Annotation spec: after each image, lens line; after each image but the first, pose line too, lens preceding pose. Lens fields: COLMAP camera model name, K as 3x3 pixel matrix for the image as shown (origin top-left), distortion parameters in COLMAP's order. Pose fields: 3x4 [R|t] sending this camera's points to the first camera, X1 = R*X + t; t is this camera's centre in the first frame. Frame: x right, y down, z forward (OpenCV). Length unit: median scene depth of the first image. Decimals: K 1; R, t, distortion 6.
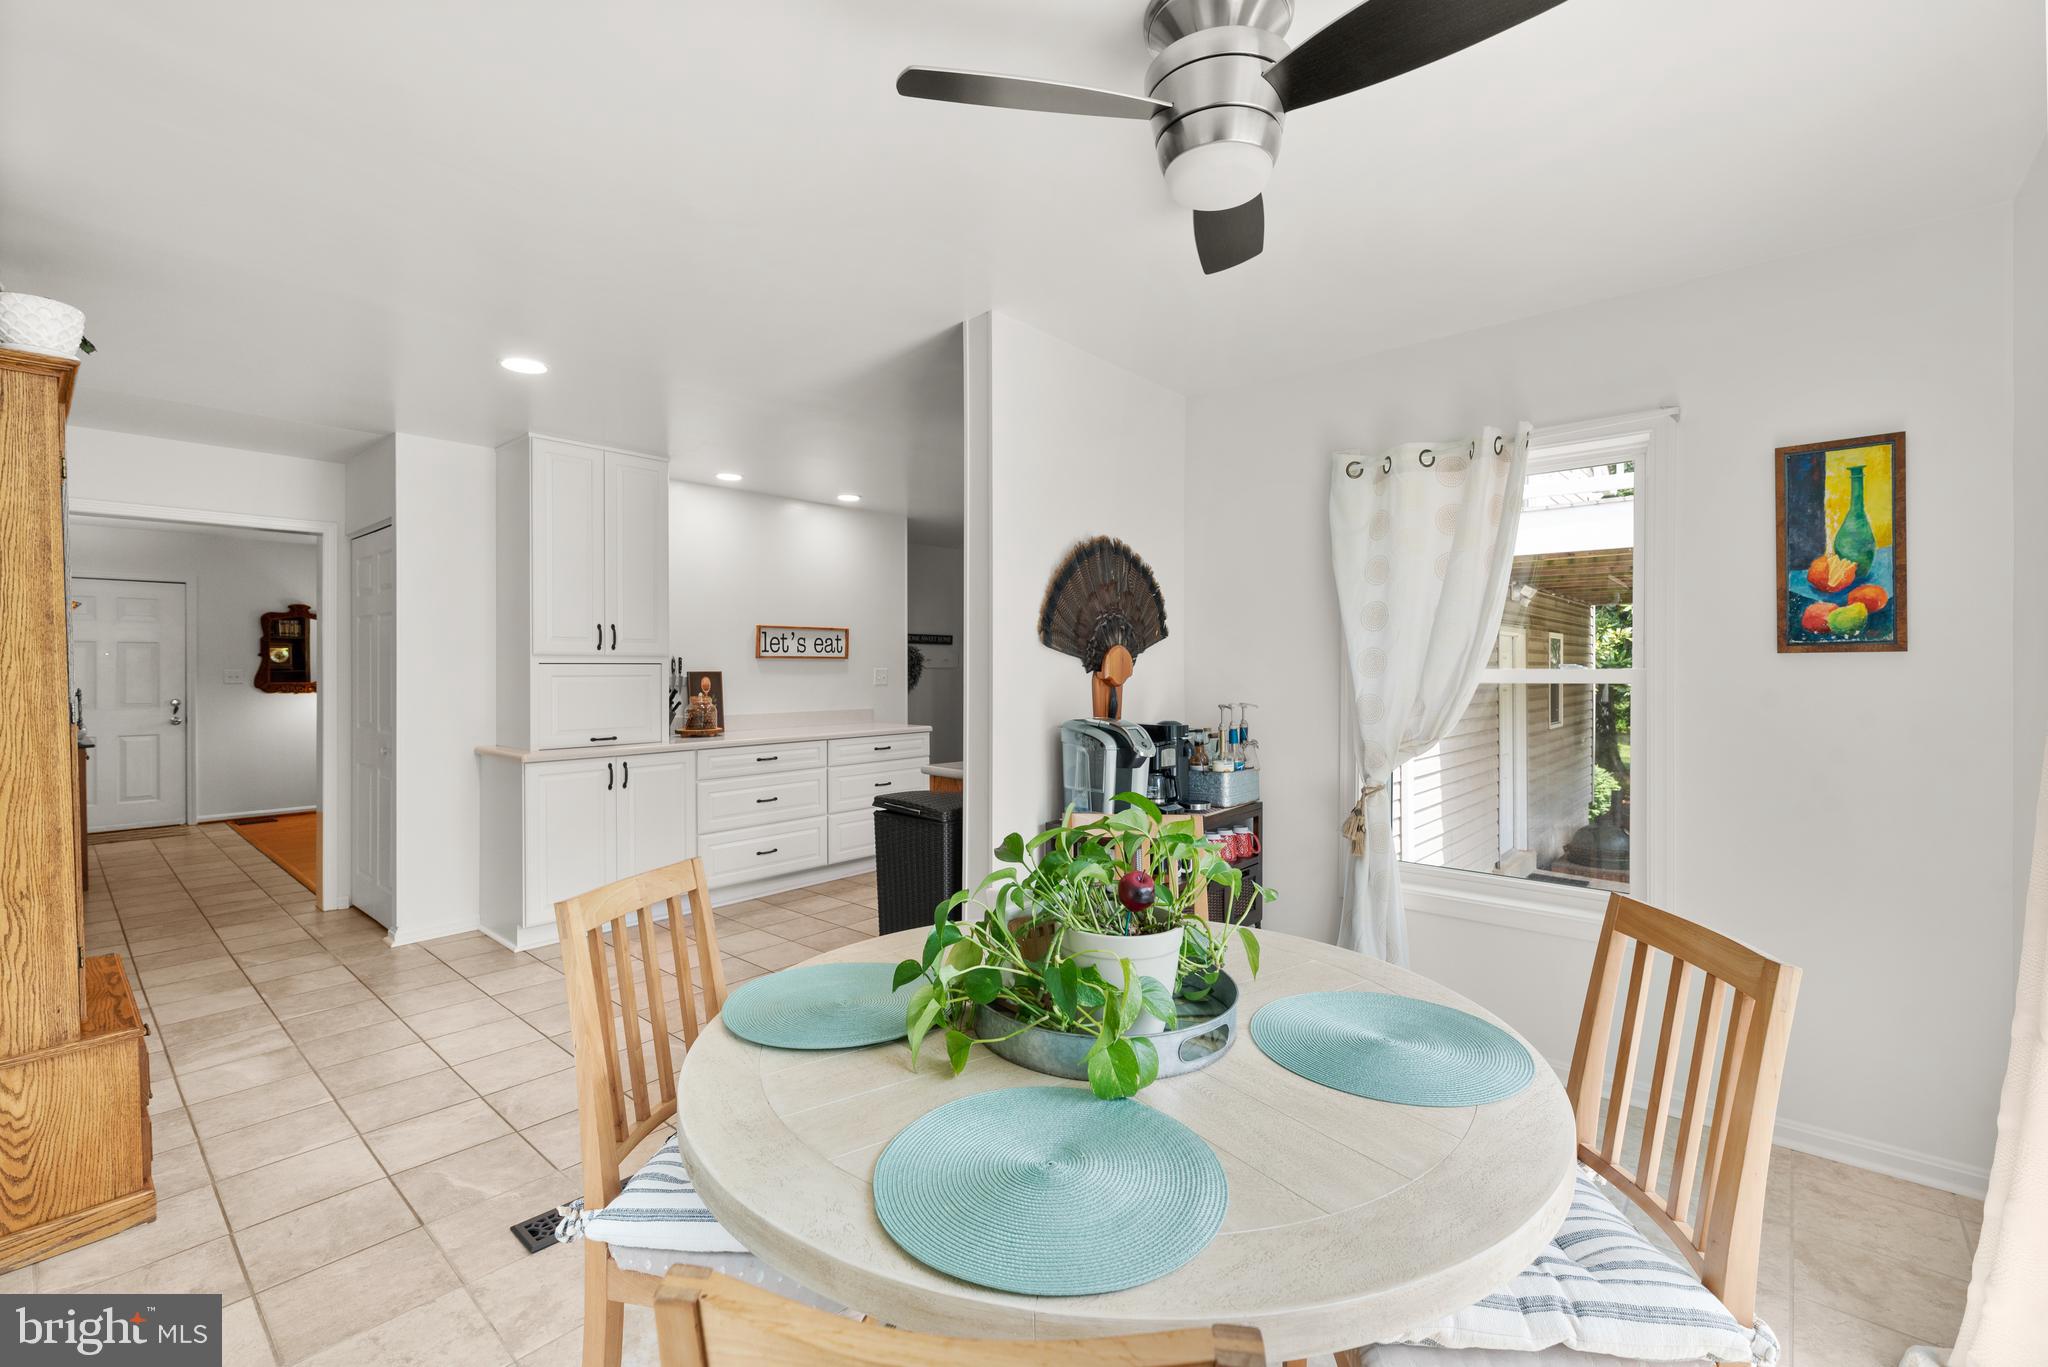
lens RADIAL K [[868.1, 0, 1025.5], [0, 868.1, 685.5], [0, 0, 1]] dist [0.000146, -0.000359]
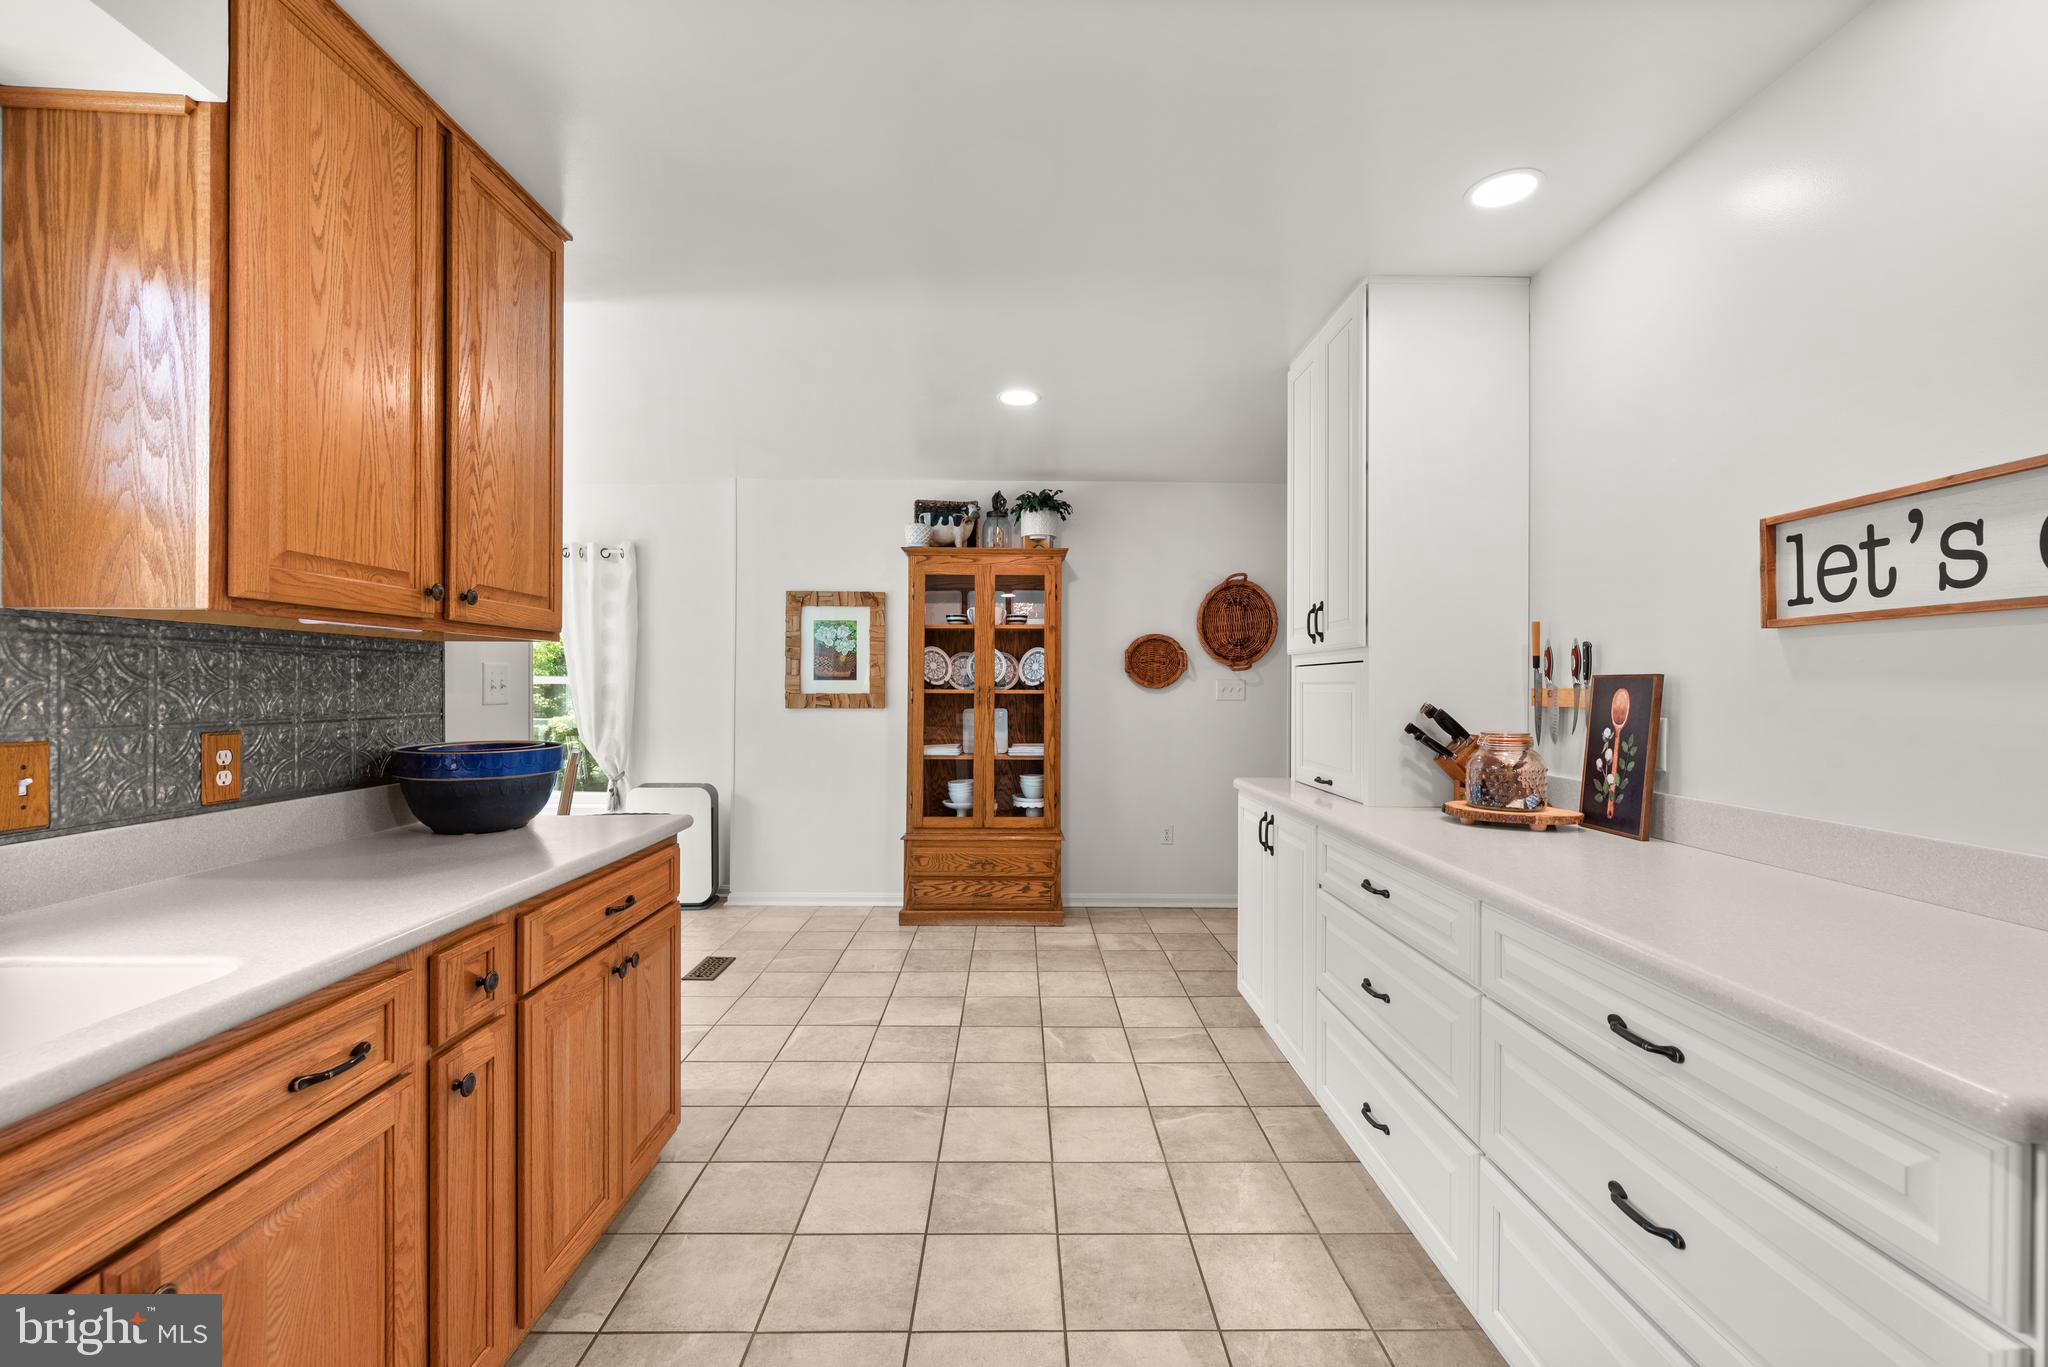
lens RADIAL K [[846.2, 0, 1024.0], [0, 846.2, 681.2], [0, 0, 1]] dist [0.000576, -0.000638]
pose [[-0.741446, -0.000636, -0.671013, 0.196207], [-0.010539, 0.999887, 0.010697, -0.032912], [0.670930, 0.015003, -0.741369, 2.554240]]
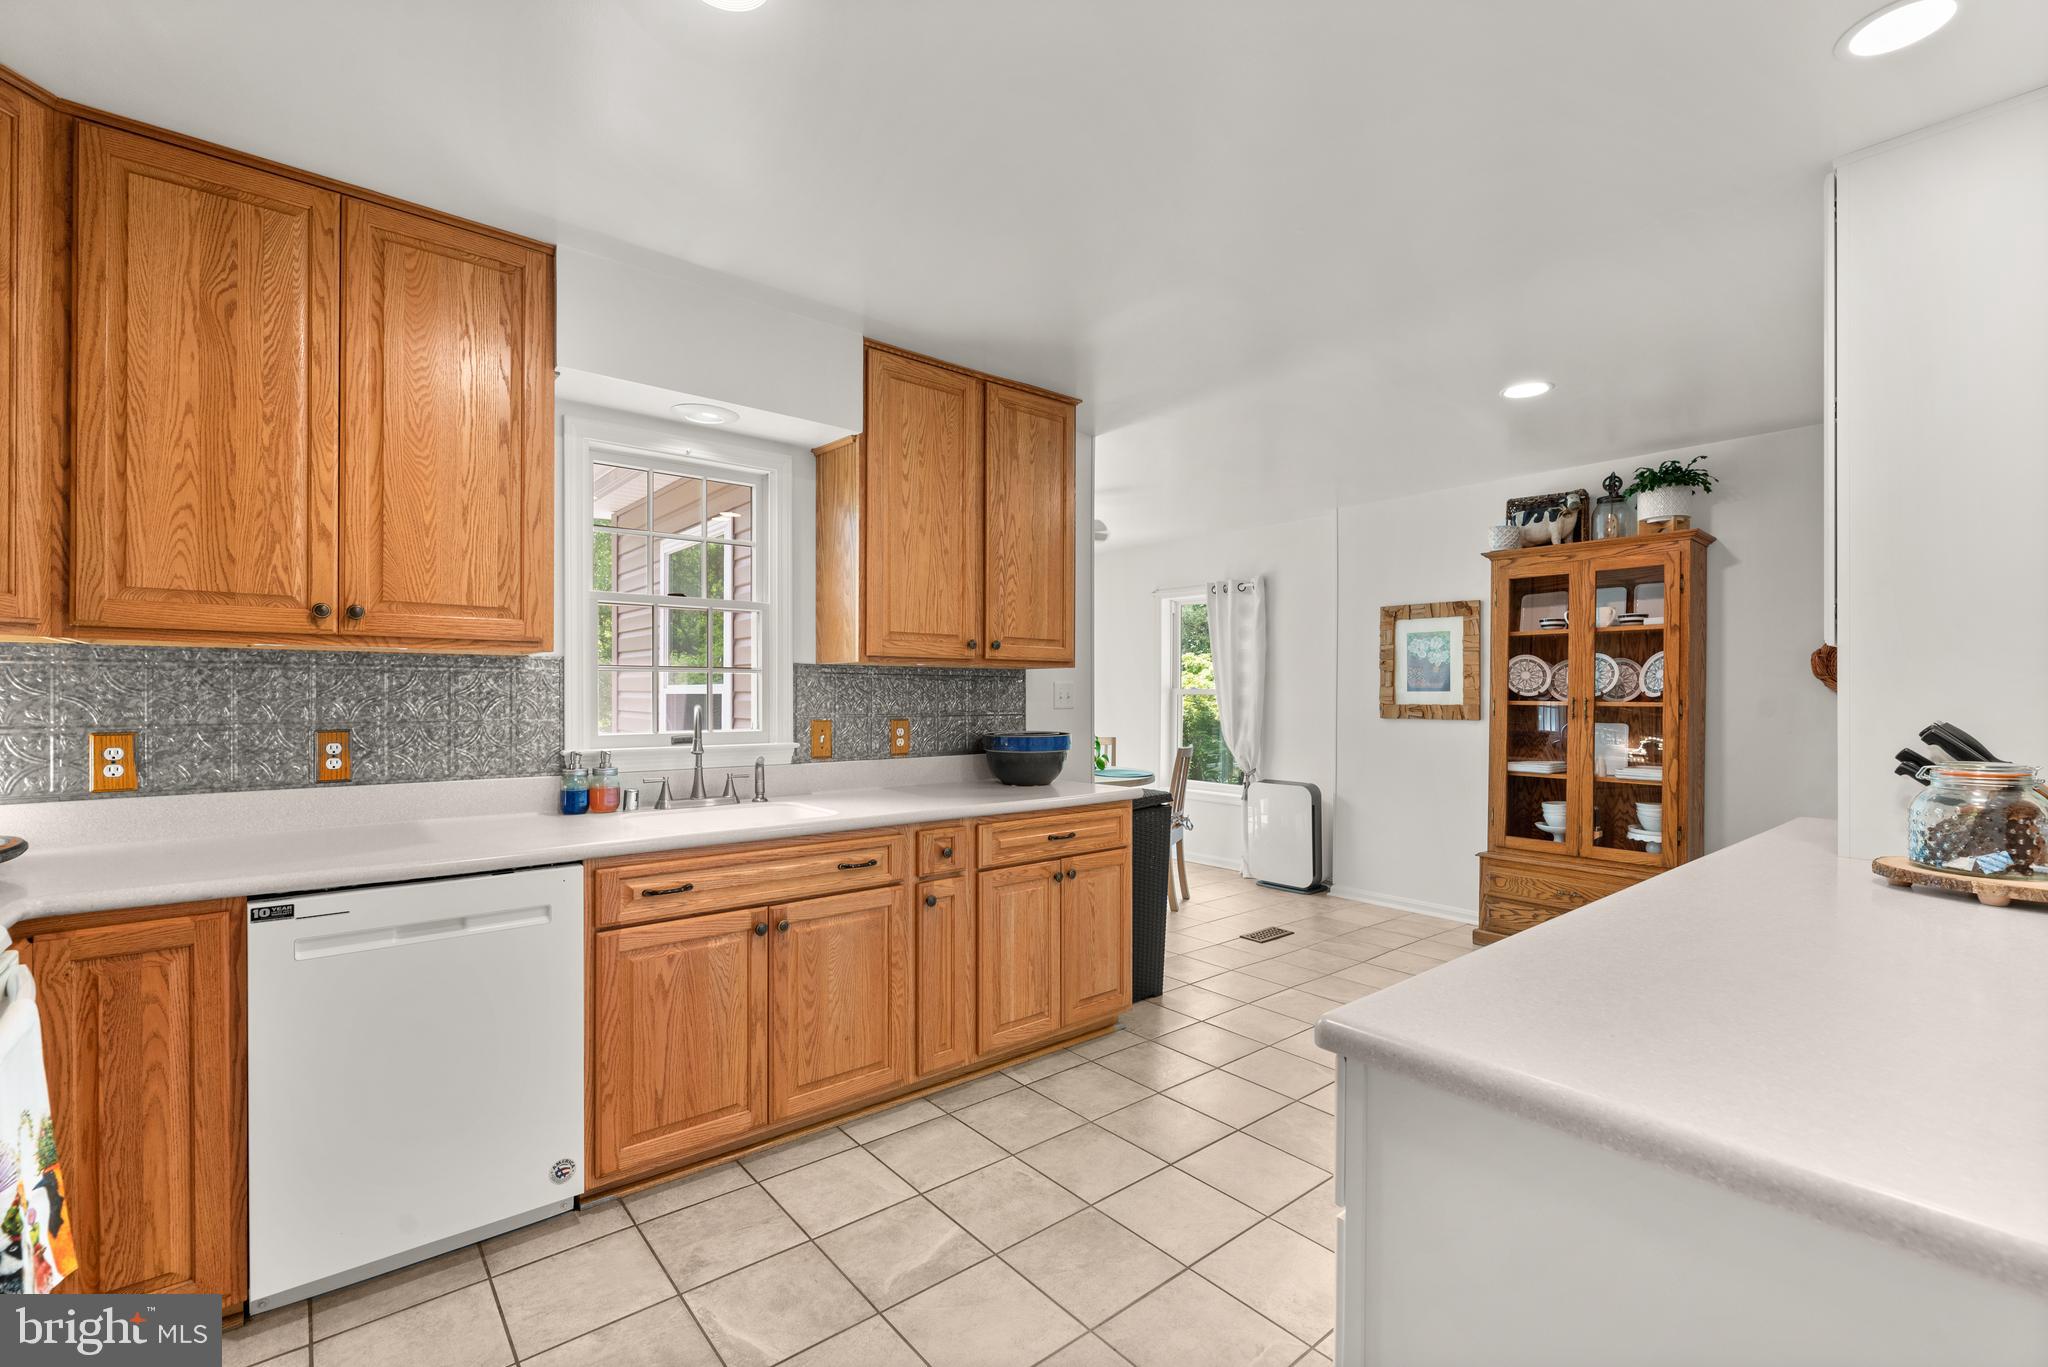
lens RADIAL K [[868.1, 0, 1025.5], [0, 868.1, 685.5], [0, 0, 1]] dist [0.000146, -0.000359]
pose [[-0.989463, 0.003956, 0.144731, -0.197790], [0.004797, 0.999974, 0.005464, -0.039906], [-0.144706, 0.006100, -0.989456, 2.994650]]
